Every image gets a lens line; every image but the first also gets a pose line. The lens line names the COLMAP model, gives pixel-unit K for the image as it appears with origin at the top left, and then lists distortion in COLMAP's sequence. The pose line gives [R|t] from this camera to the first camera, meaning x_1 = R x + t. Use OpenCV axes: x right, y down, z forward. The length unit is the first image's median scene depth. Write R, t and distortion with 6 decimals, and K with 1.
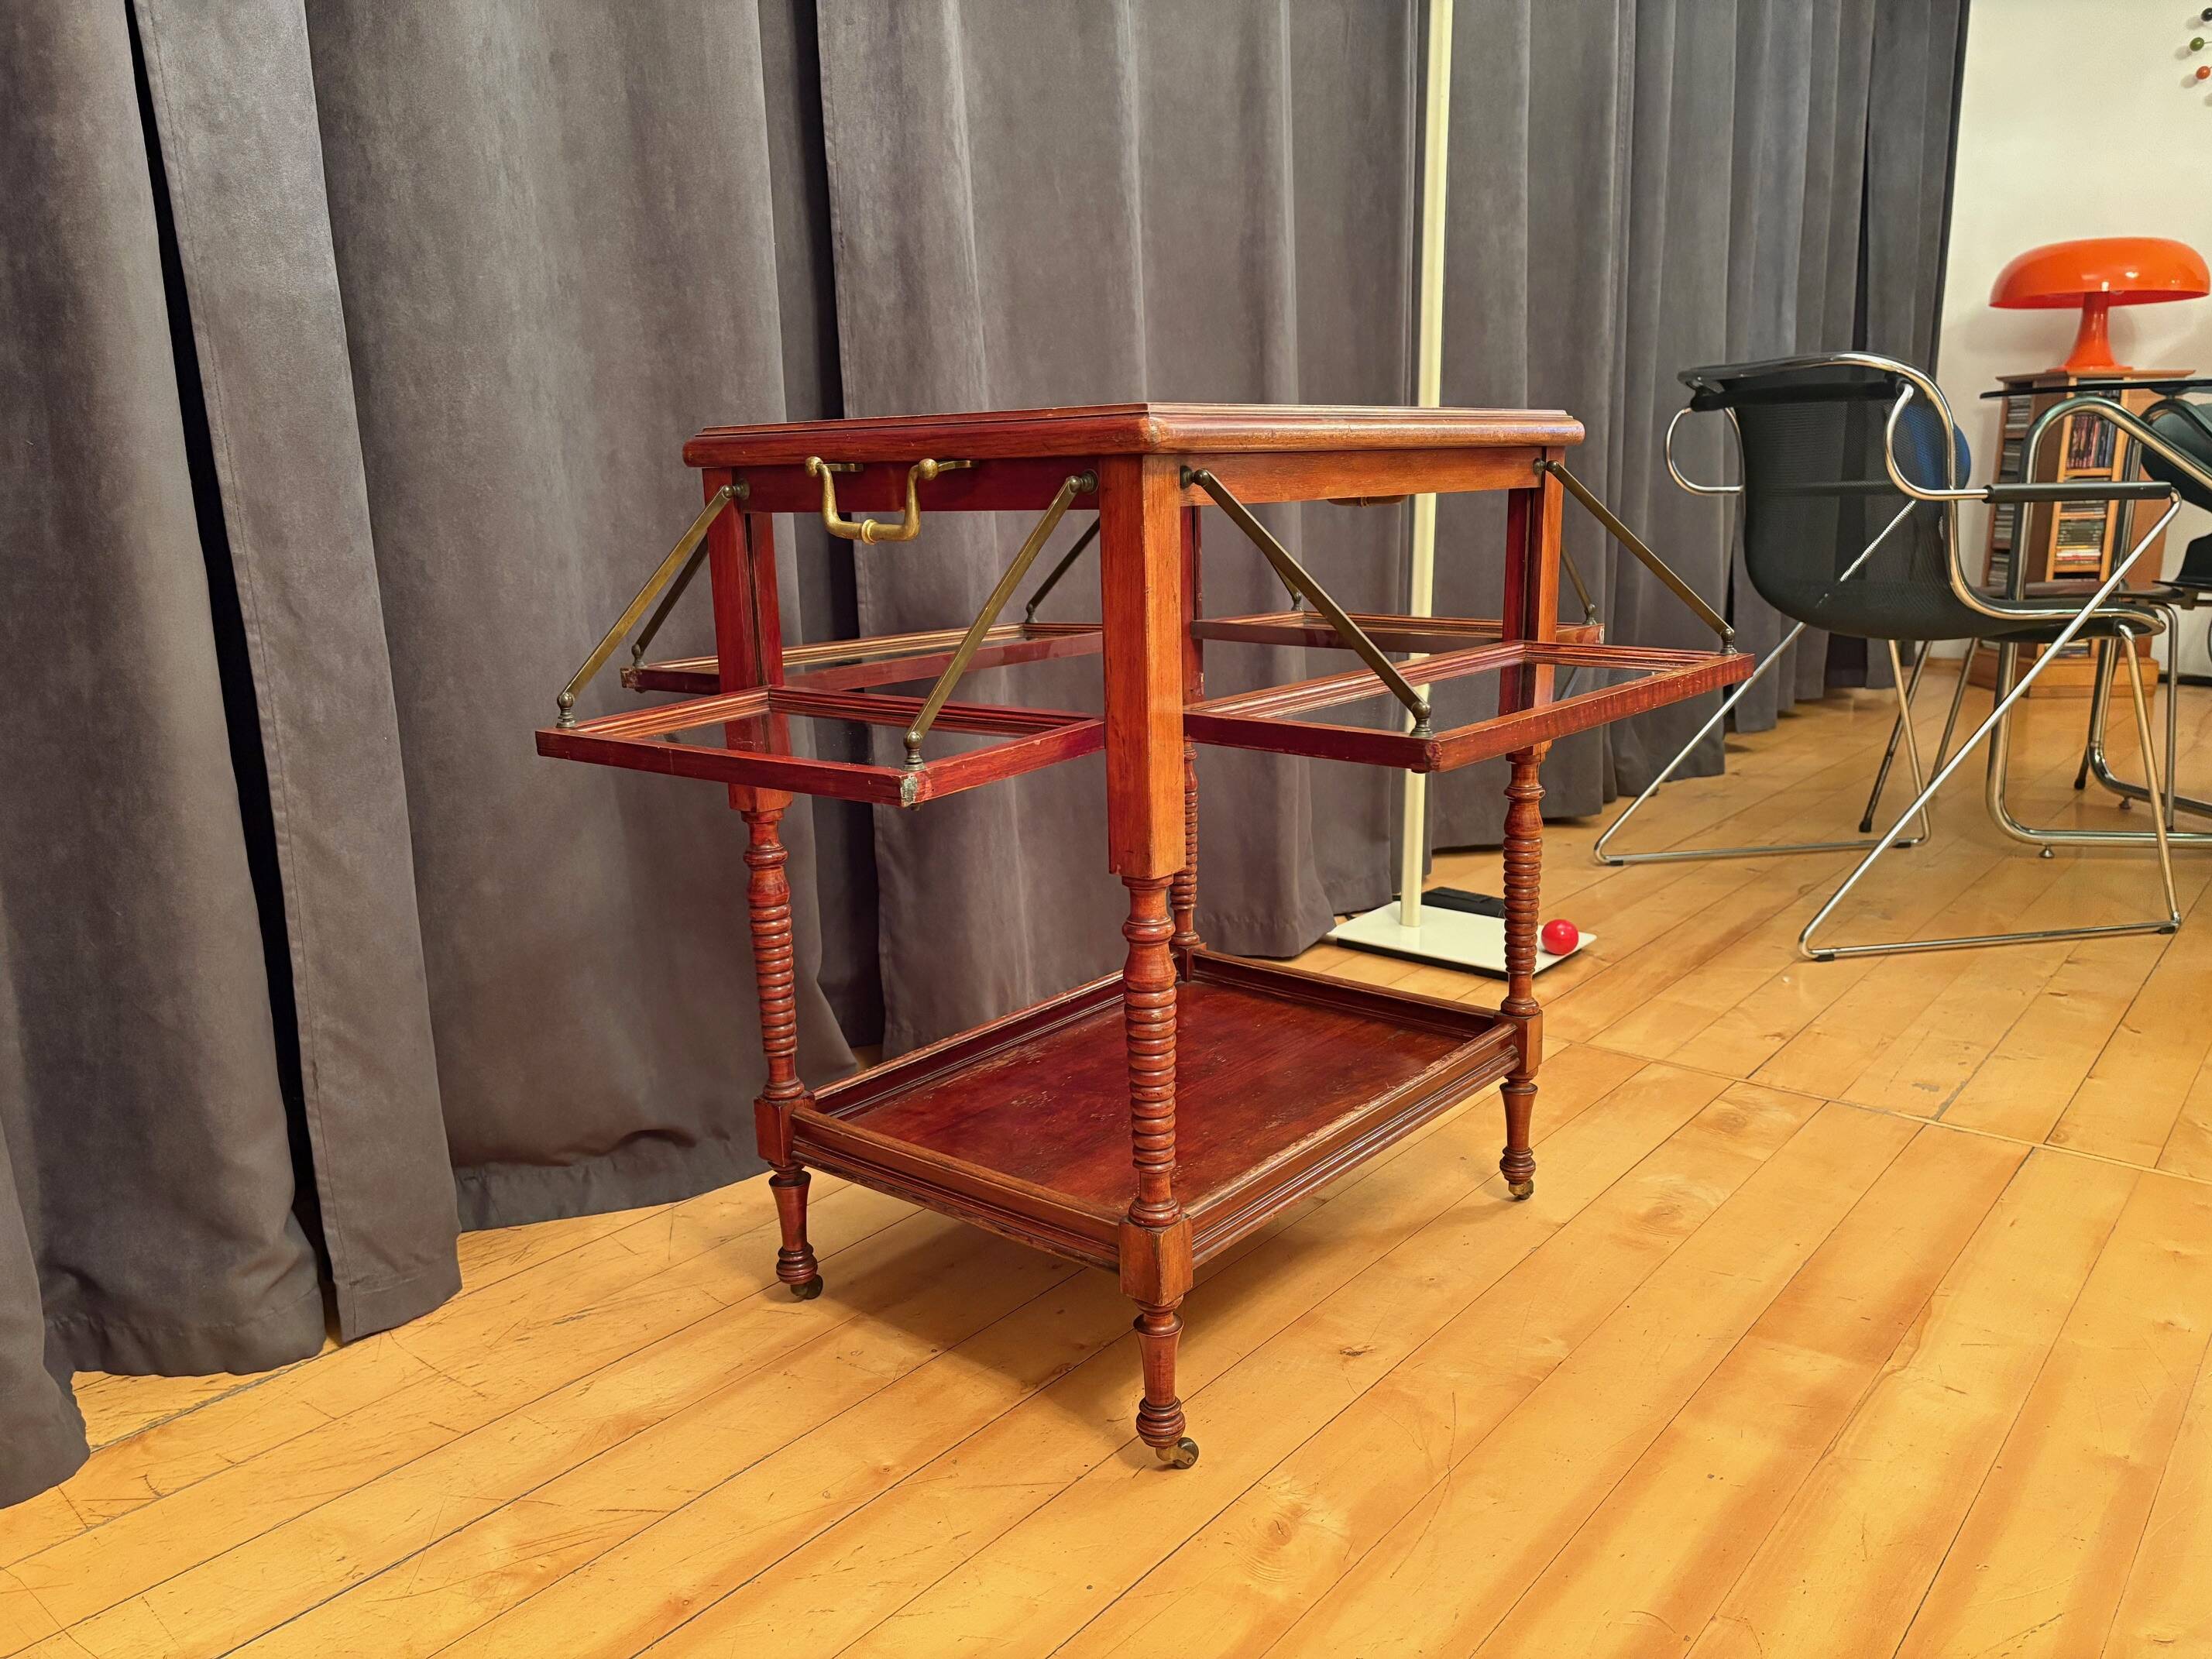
lens RADIAL K [[1662.8, 0, 1102.0], [0, 1662.8, 844.8], [0, 0, 1]] dist [0.053885, -0.054776]
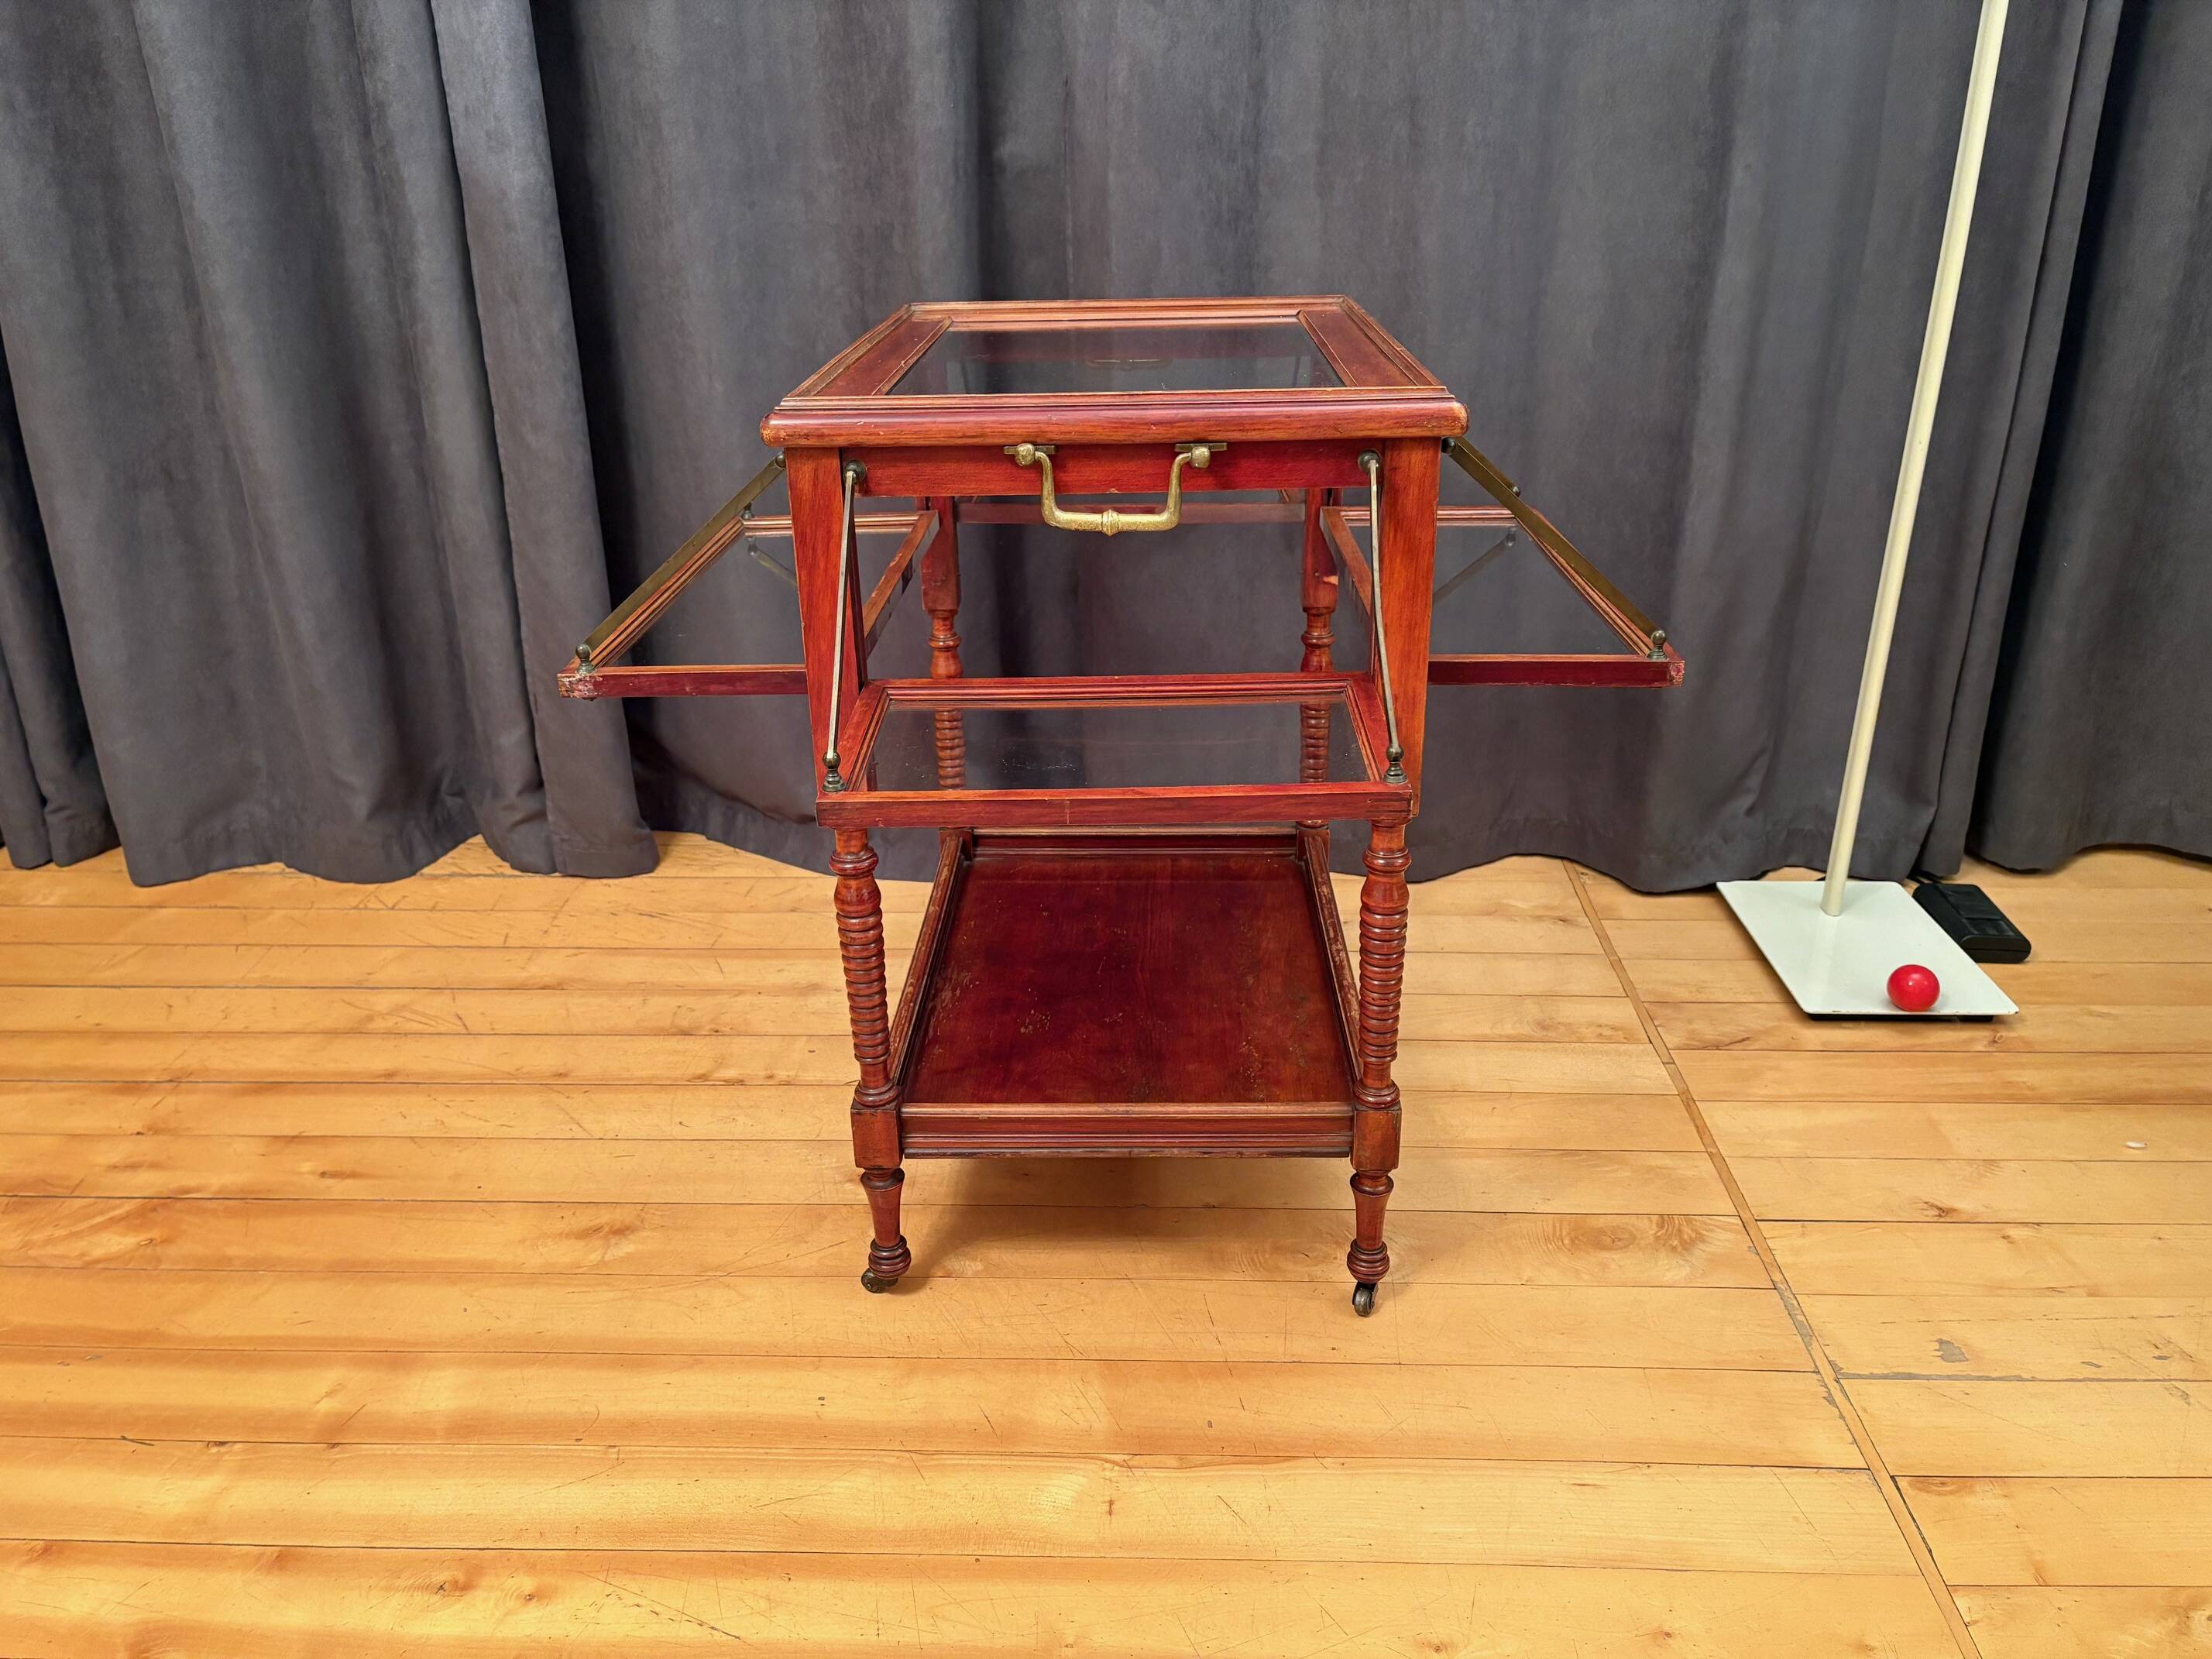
lens RADIAL K [[1683.6, 0, 1107.9], [0, 1683.6, 832.4], [0, 0, 1]] dist [0.012662, 0.002502]
pose [[0.609082, 0.323495, -0.724134, 0.683997], [-0.180608, 0.945619, 0.270527, -0.178922], [0.772269, -0.033989, 0.634386, 0.275463]]
